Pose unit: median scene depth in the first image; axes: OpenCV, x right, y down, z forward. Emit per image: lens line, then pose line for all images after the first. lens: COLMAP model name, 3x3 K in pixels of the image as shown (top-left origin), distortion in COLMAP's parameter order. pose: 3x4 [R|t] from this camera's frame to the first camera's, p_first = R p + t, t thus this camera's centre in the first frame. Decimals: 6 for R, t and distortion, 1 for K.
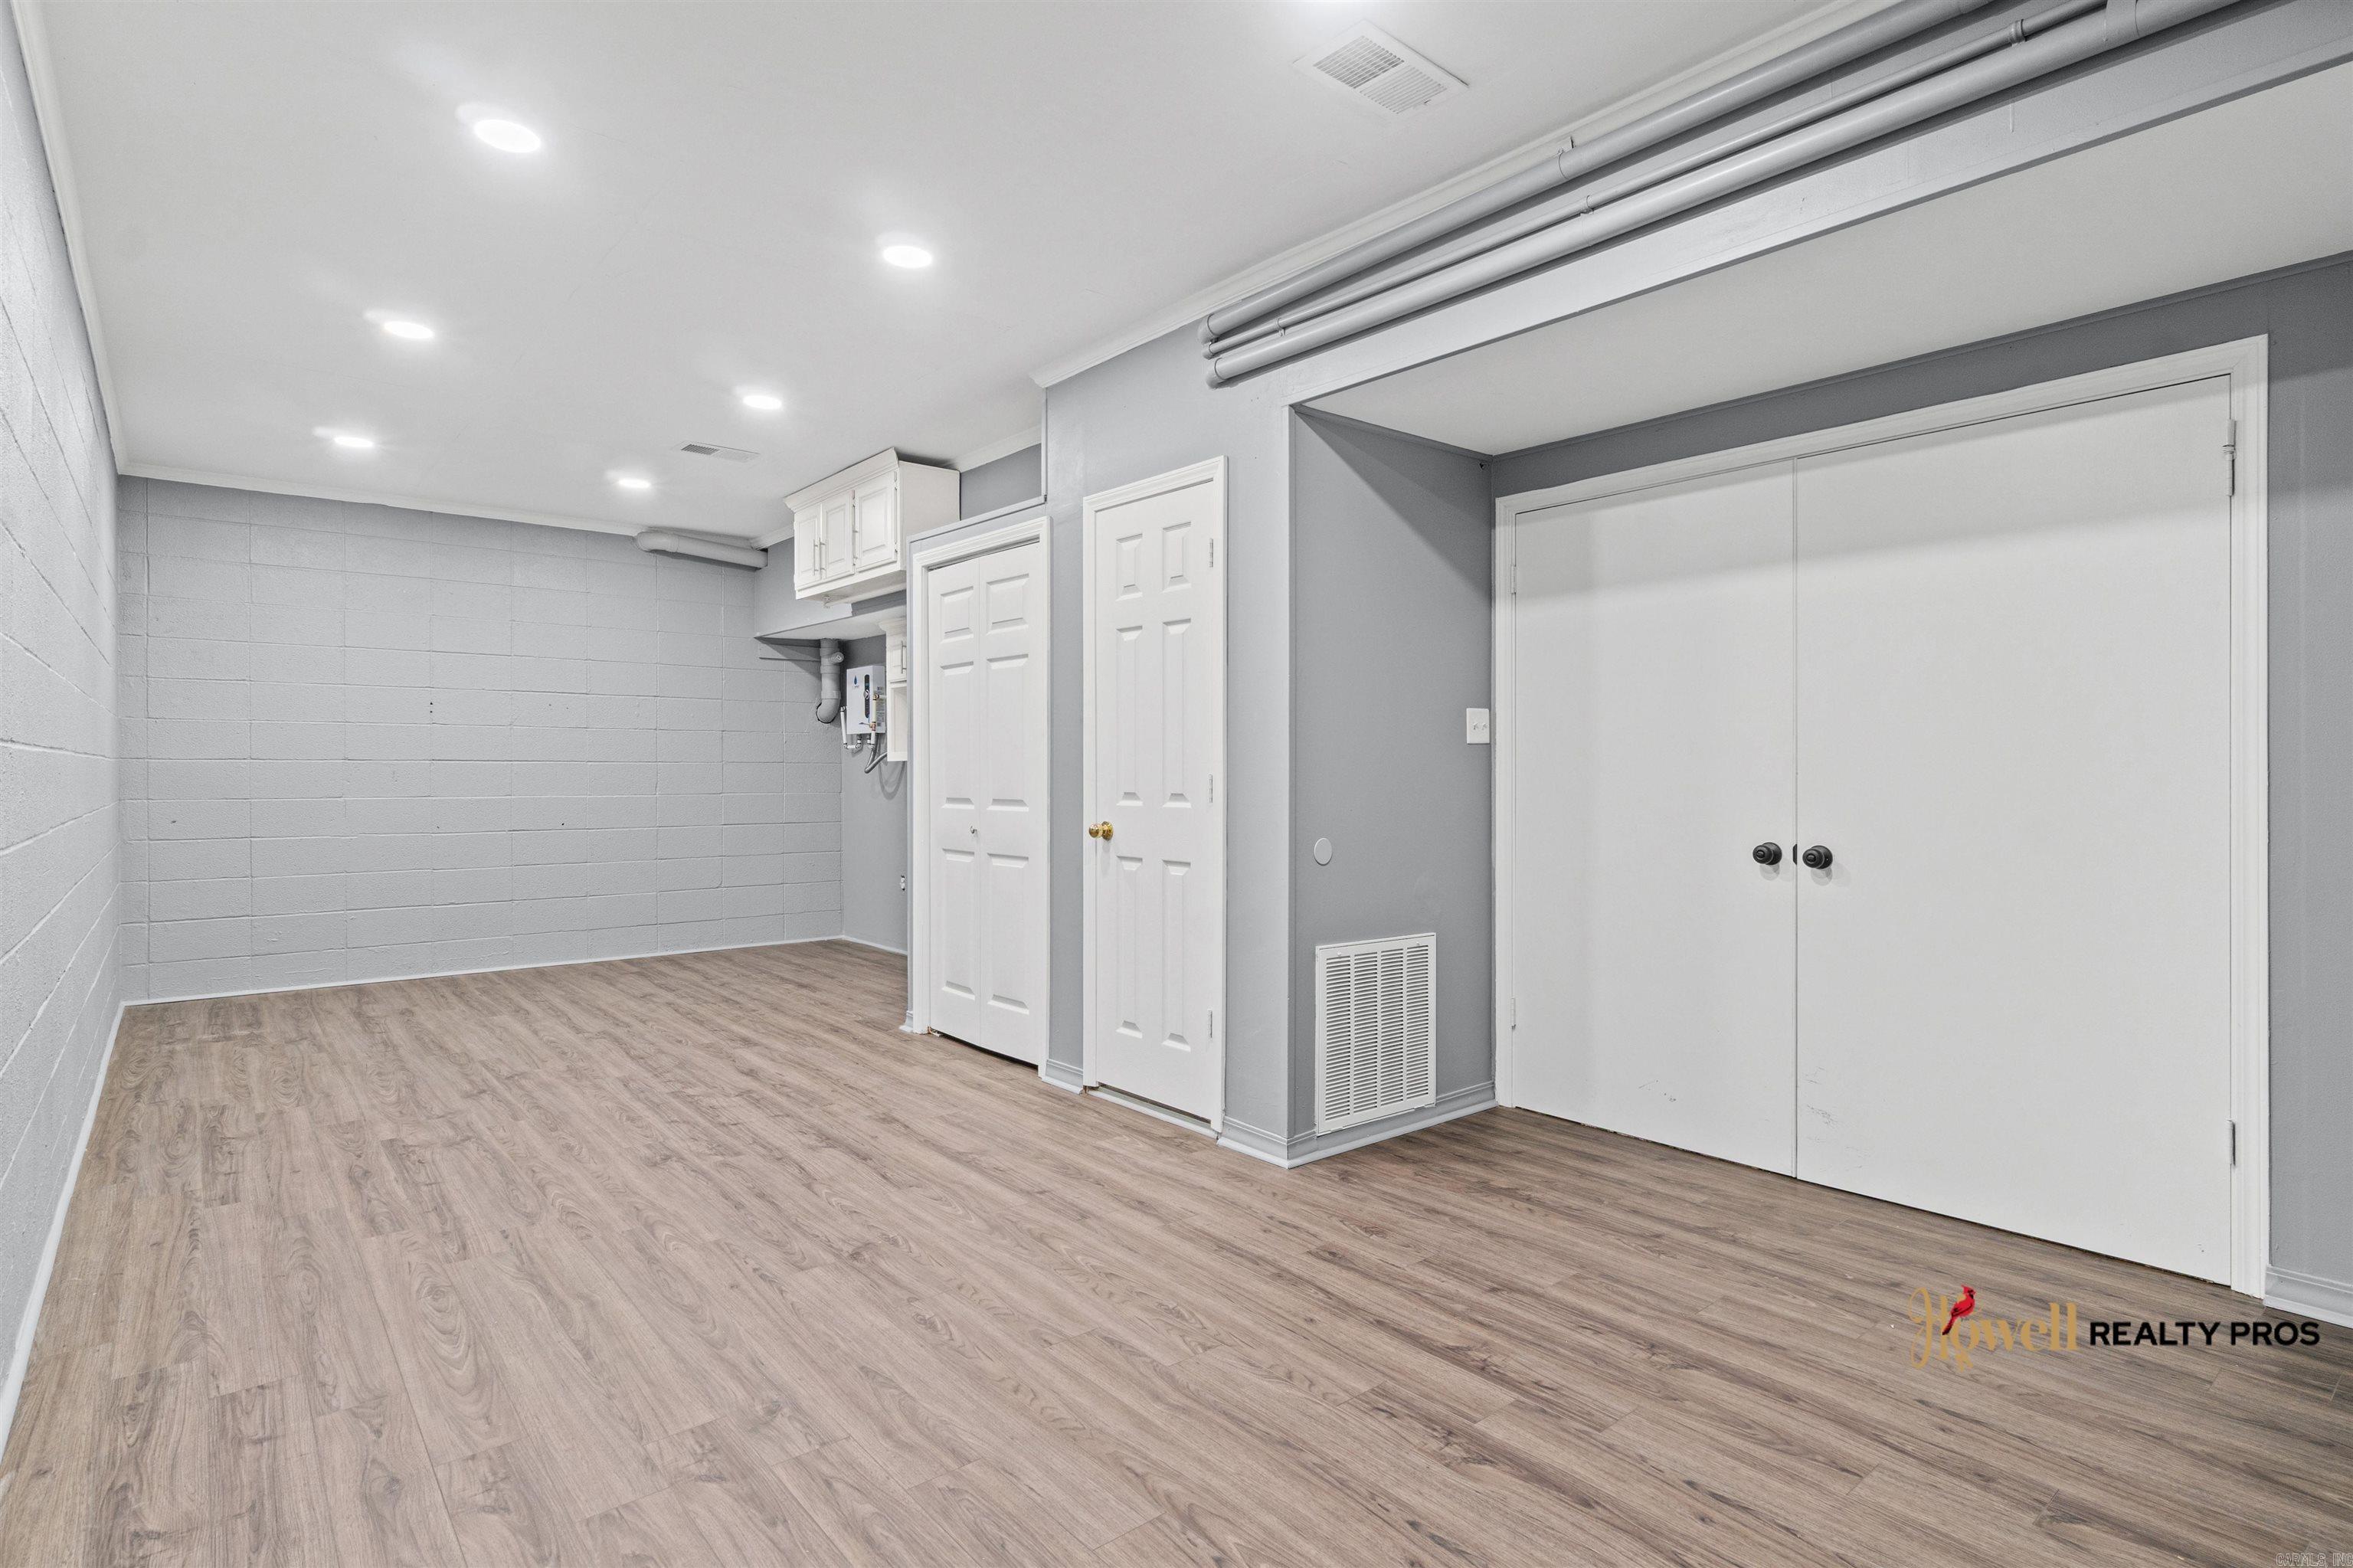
lens RADIAL K [[1204.1, 0, 1170.4], [0, 1204.1, 780.7], [0, 0, 1]] dist [-0.002153, 0.001274]
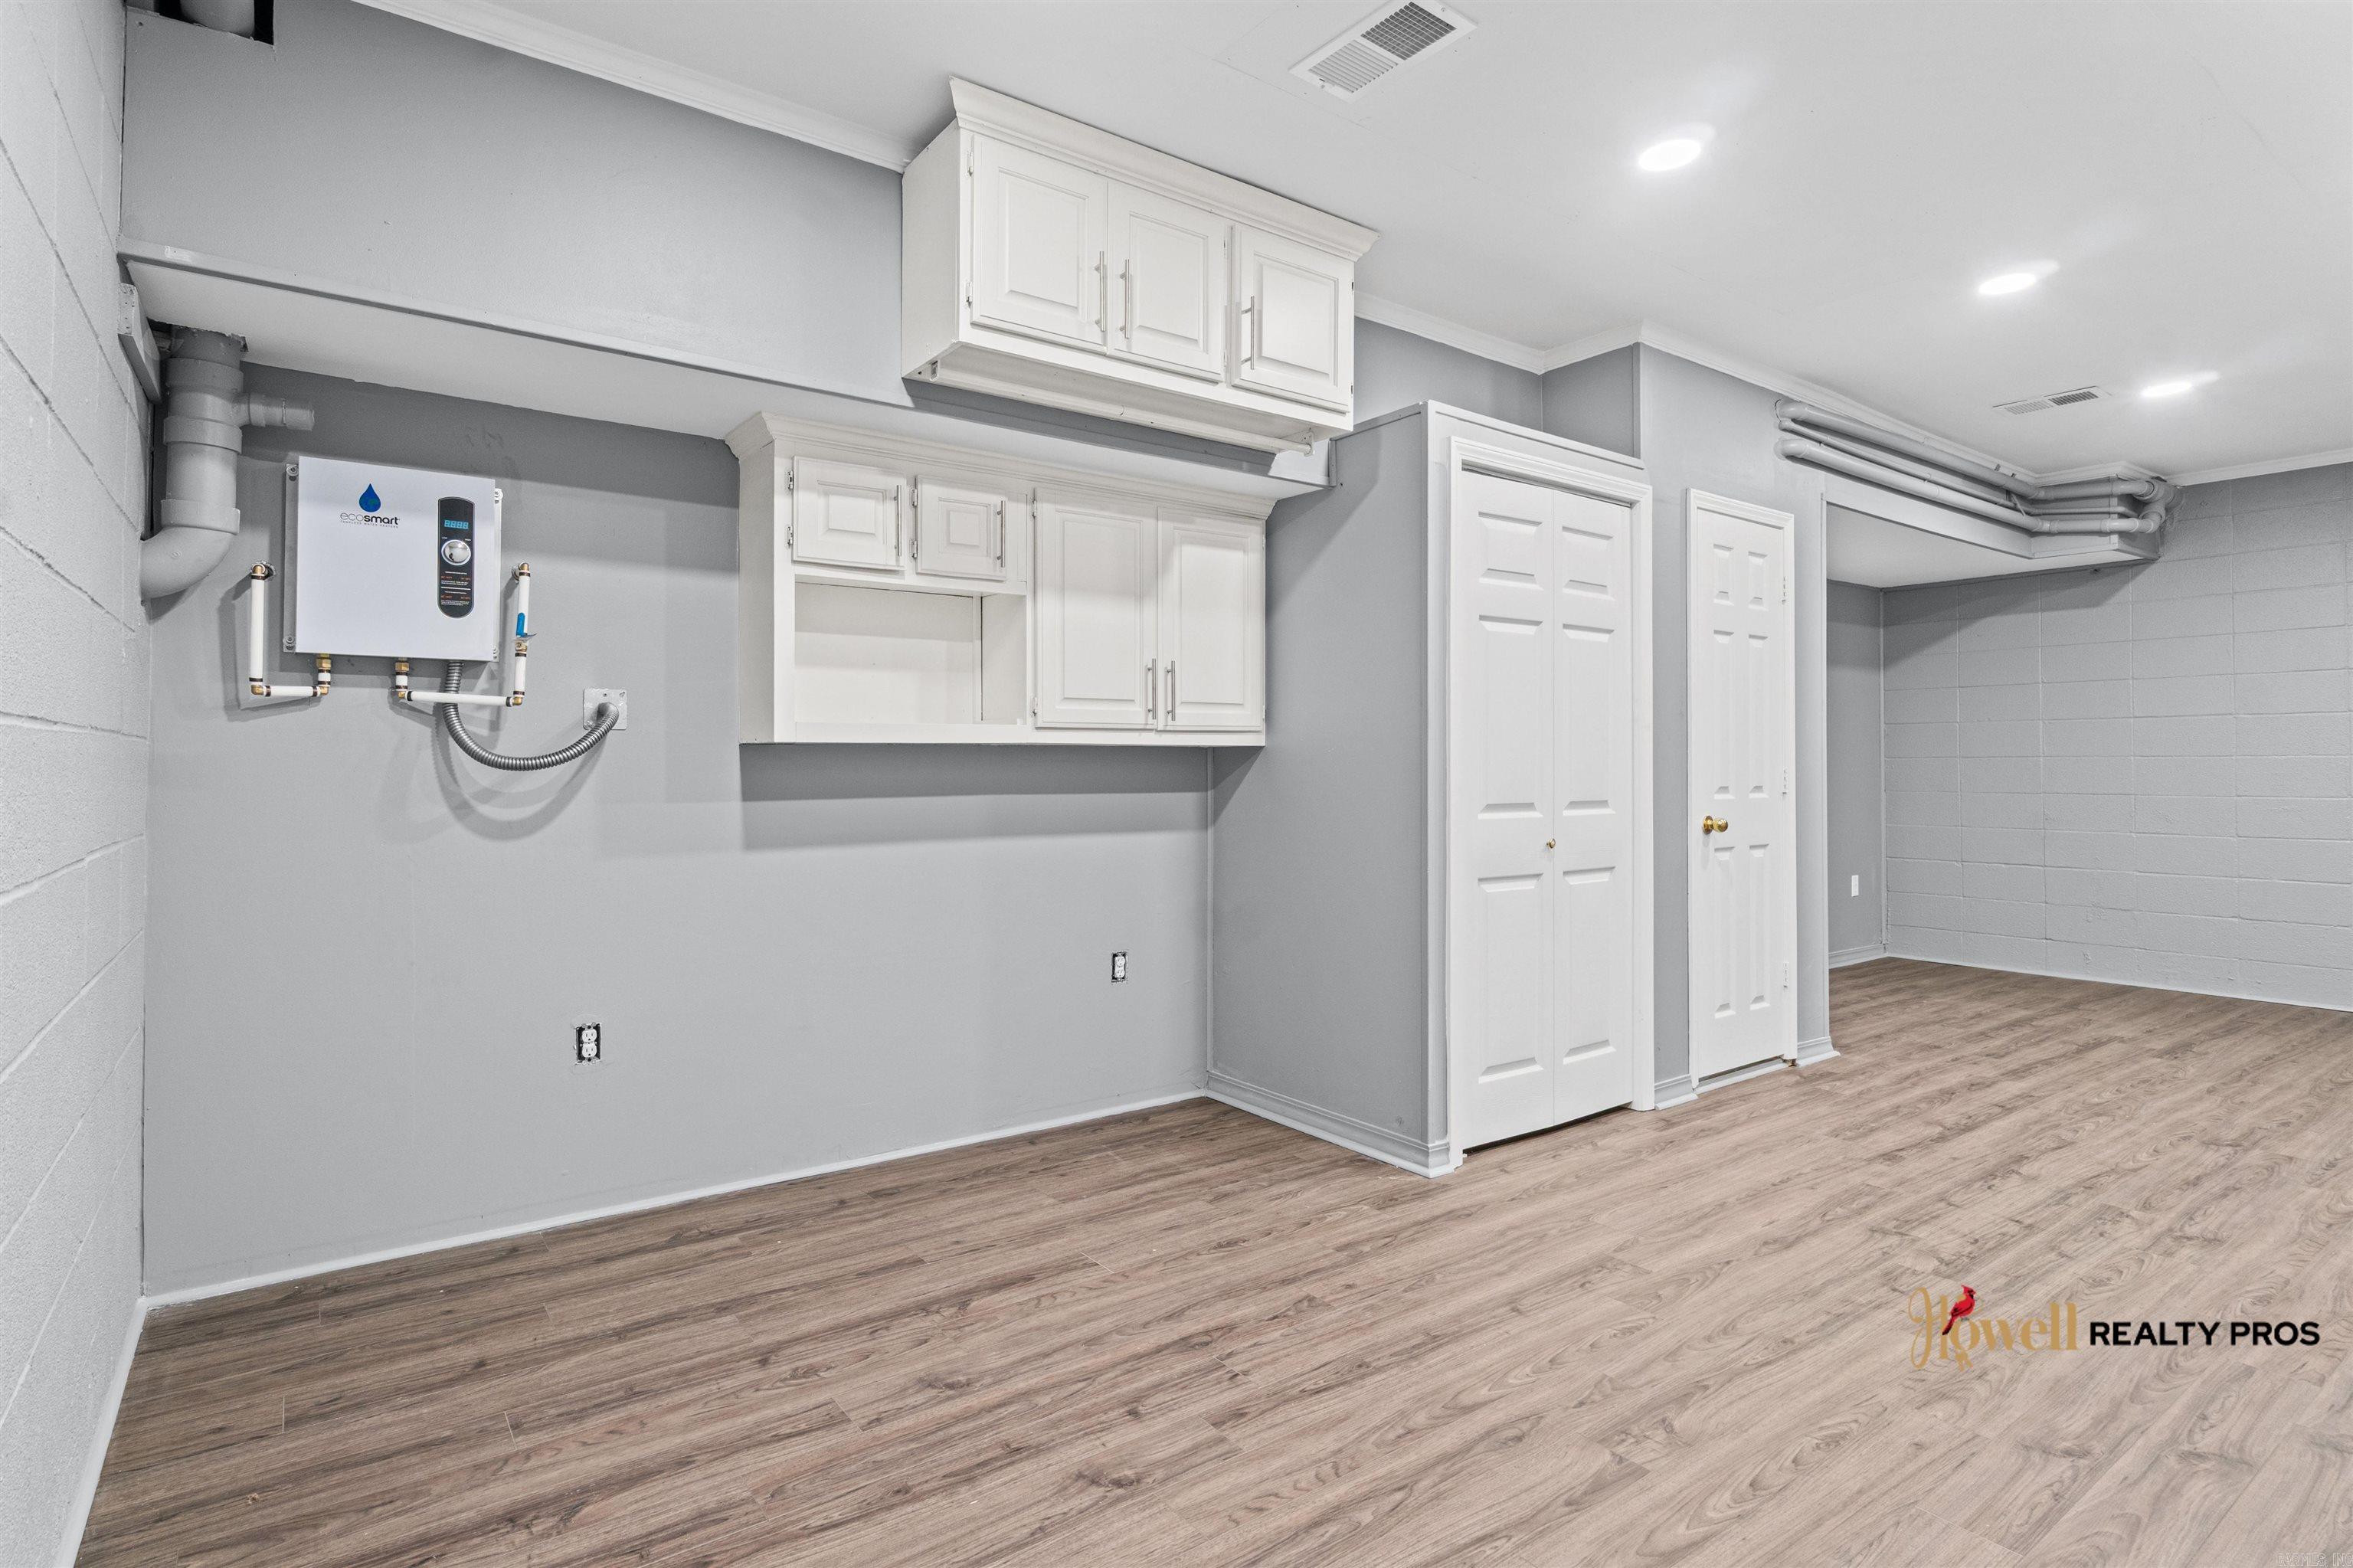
lens RADIAL K [[1204.1, 0, 1133.4], [0, 1204.1, 754.0], [0, 0, 1]] dist [-0.002153, 0.001274]
pose [[0.057606, 0.011995, 0.998267, -1.122636], [0.008436, 0.999886, -0.012501, -0.009955], [-0.998304, 0.009142, 0.057498, 1.457762]]
